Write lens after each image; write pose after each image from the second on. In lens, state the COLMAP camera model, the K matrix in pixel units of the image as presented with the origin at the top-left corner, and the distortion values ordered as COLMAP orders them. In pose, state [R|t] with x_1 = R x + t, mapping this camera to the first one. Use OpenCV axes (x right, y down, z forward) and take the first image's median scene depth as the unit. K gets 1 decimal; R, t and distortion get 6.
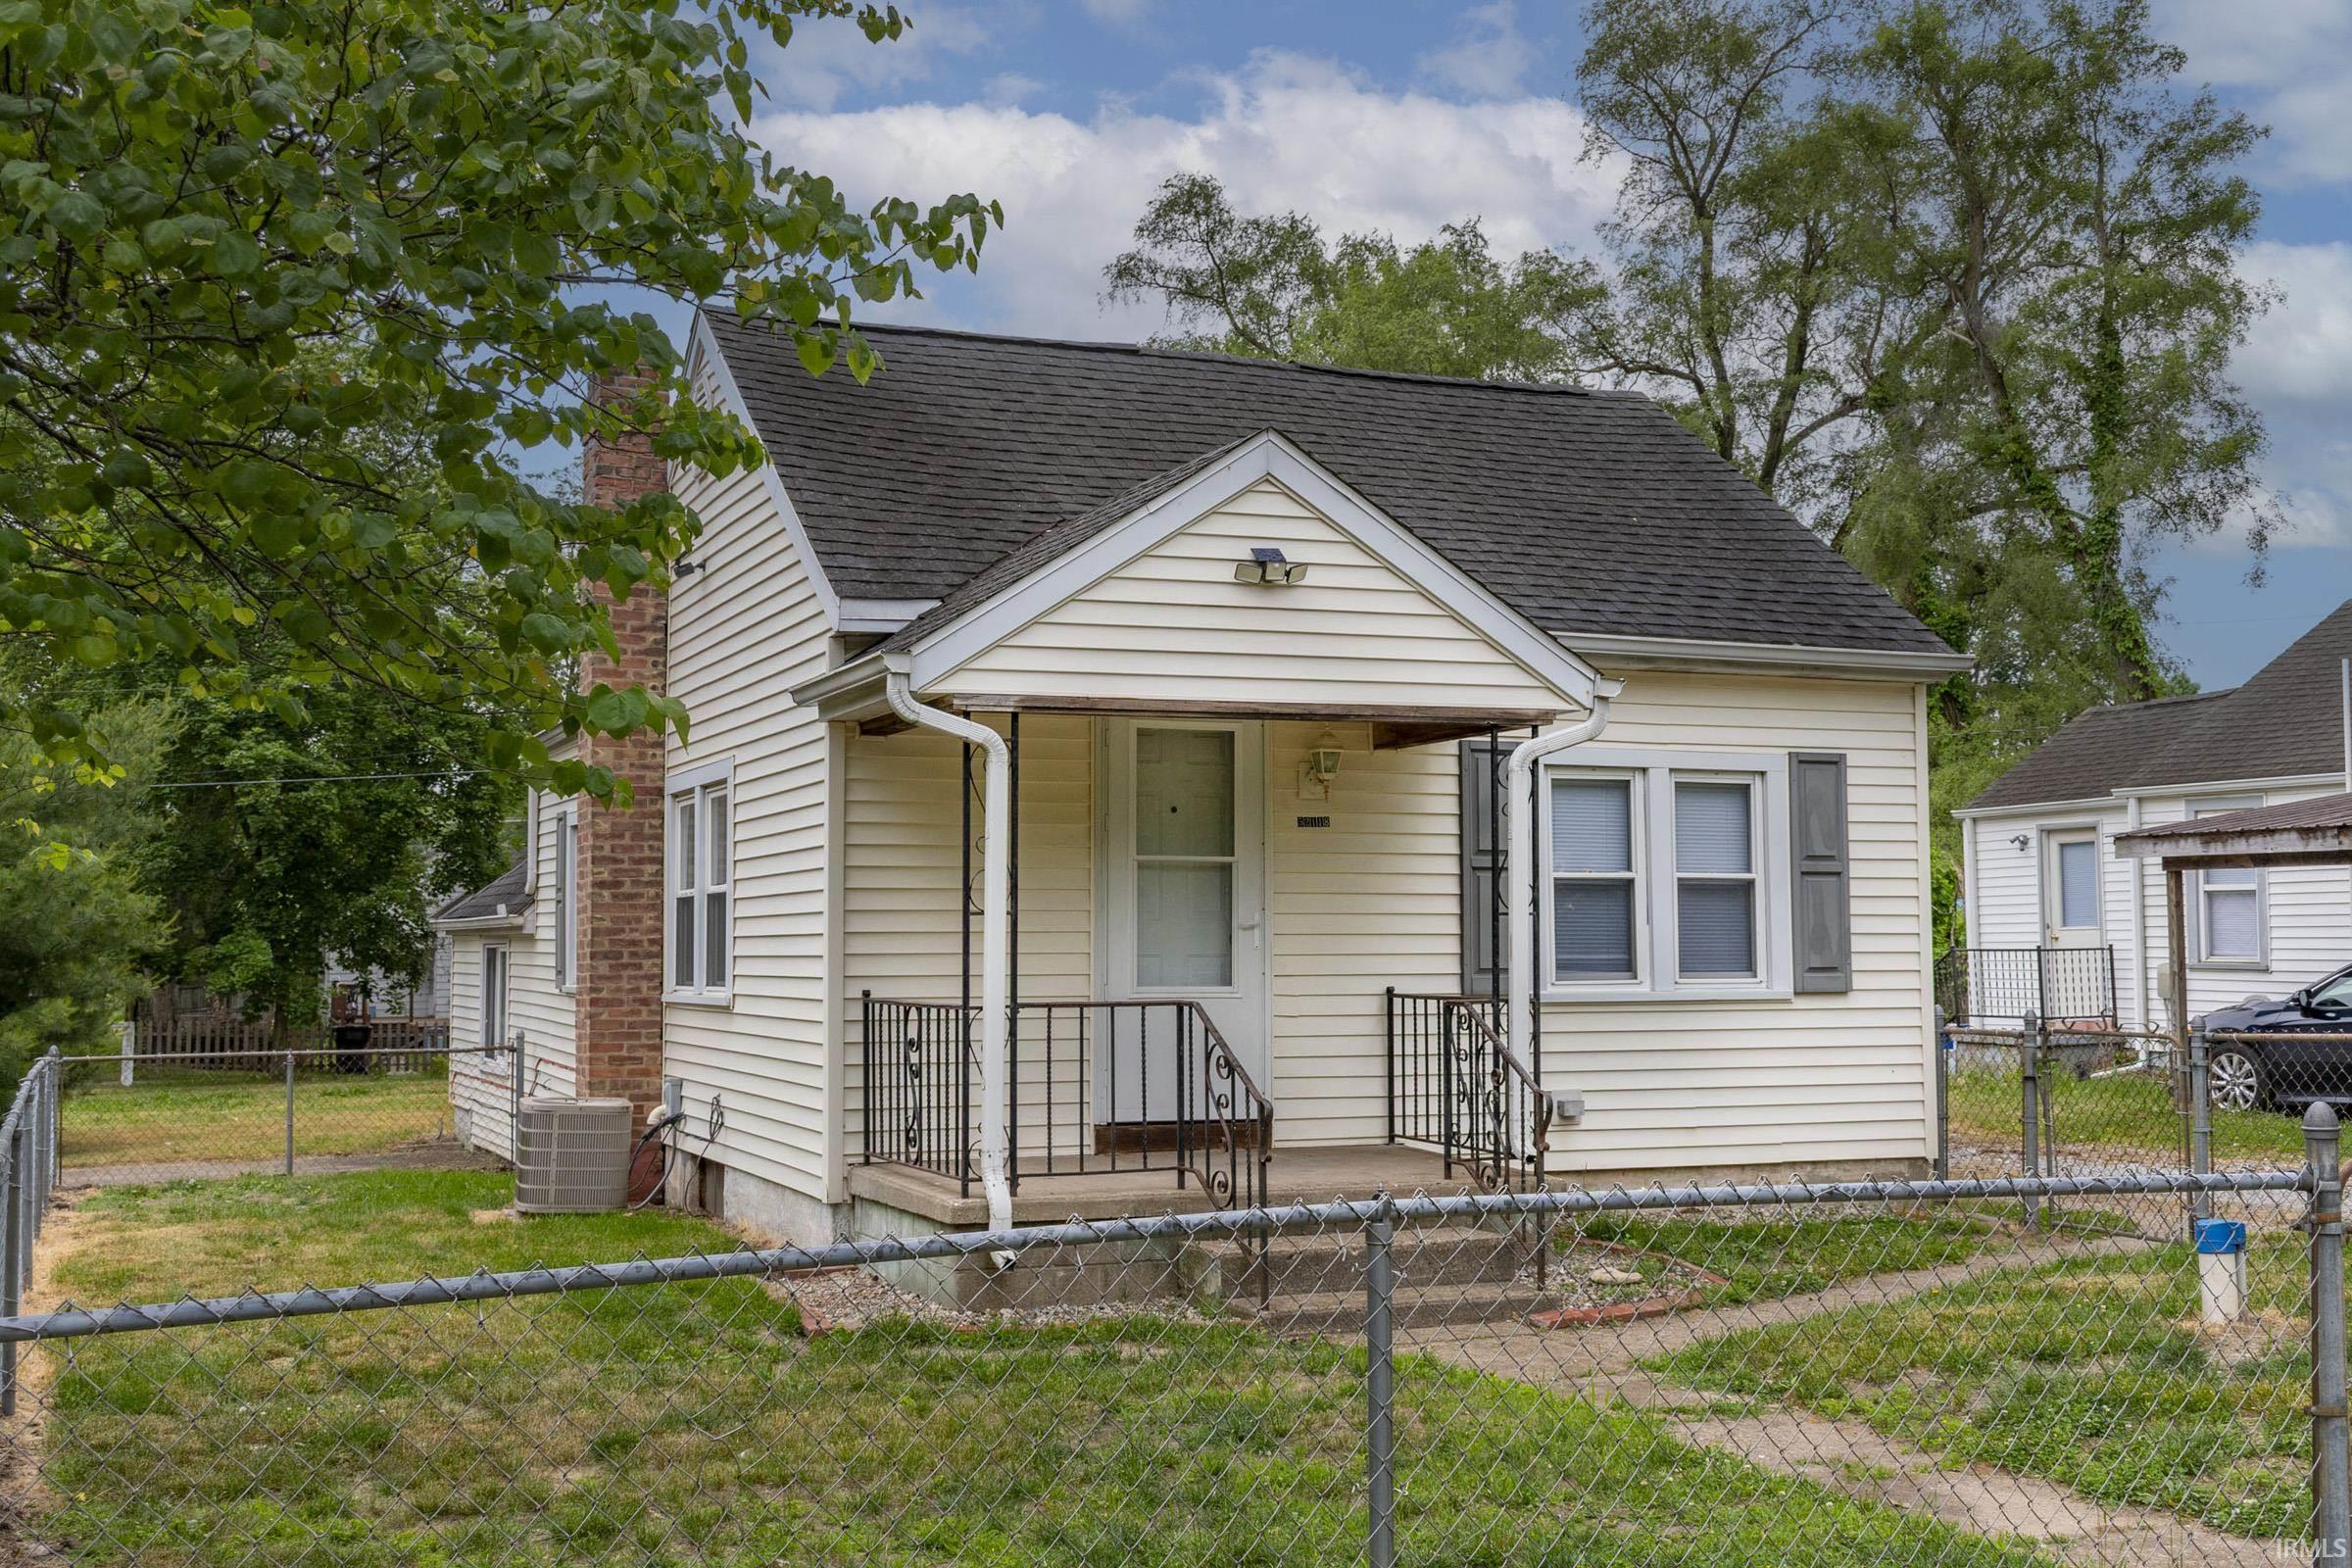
lens RADIAL K [[2508.0, 0, 1176.0], [0, 2508.0, 784.0], [0, 0, 1]] dist [0.016756, 0.029208]
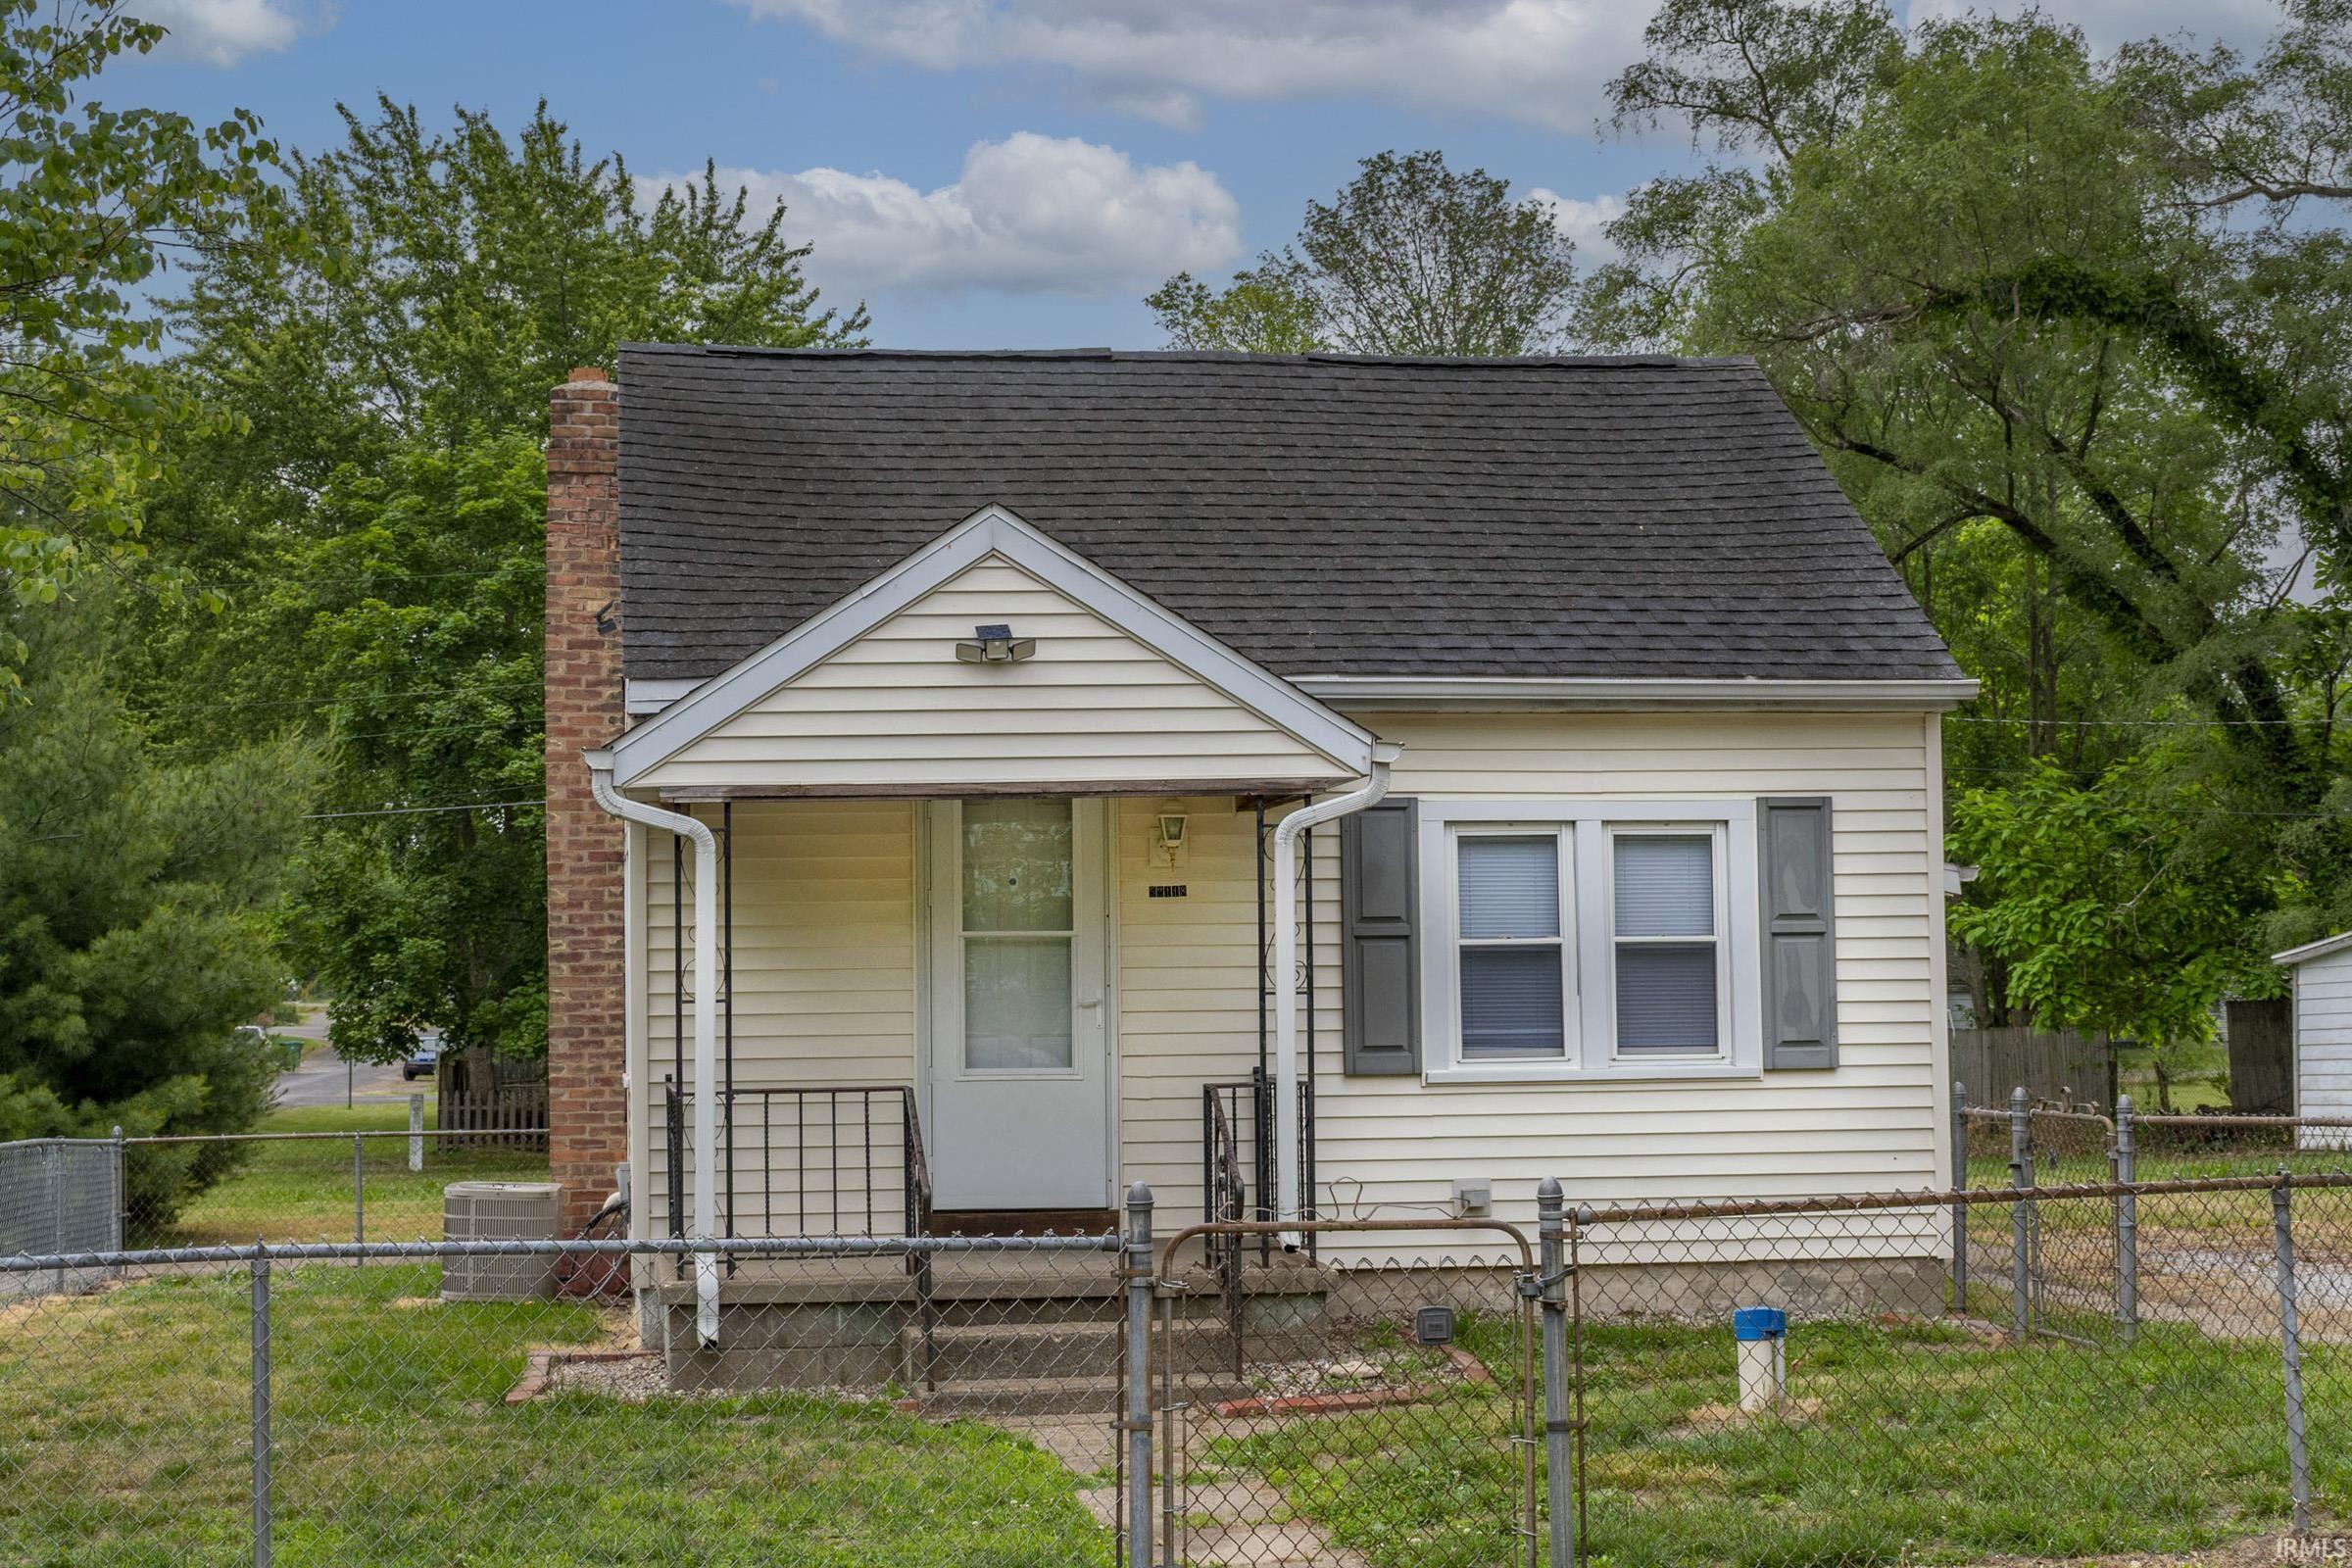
lens RADIAL K [[3613.8, 0, 1176.0], [0, 3613.8, 784.0], [0, 0, 1]] dist [-0.008165, -0.003893]
pose [[0.970763, -0.022372, -0.238994, 0.349629], [0.025071, 0.999652, 0.008256, -0.033028], [0.238726, -0.014007, 0.970986, -0.282719]]
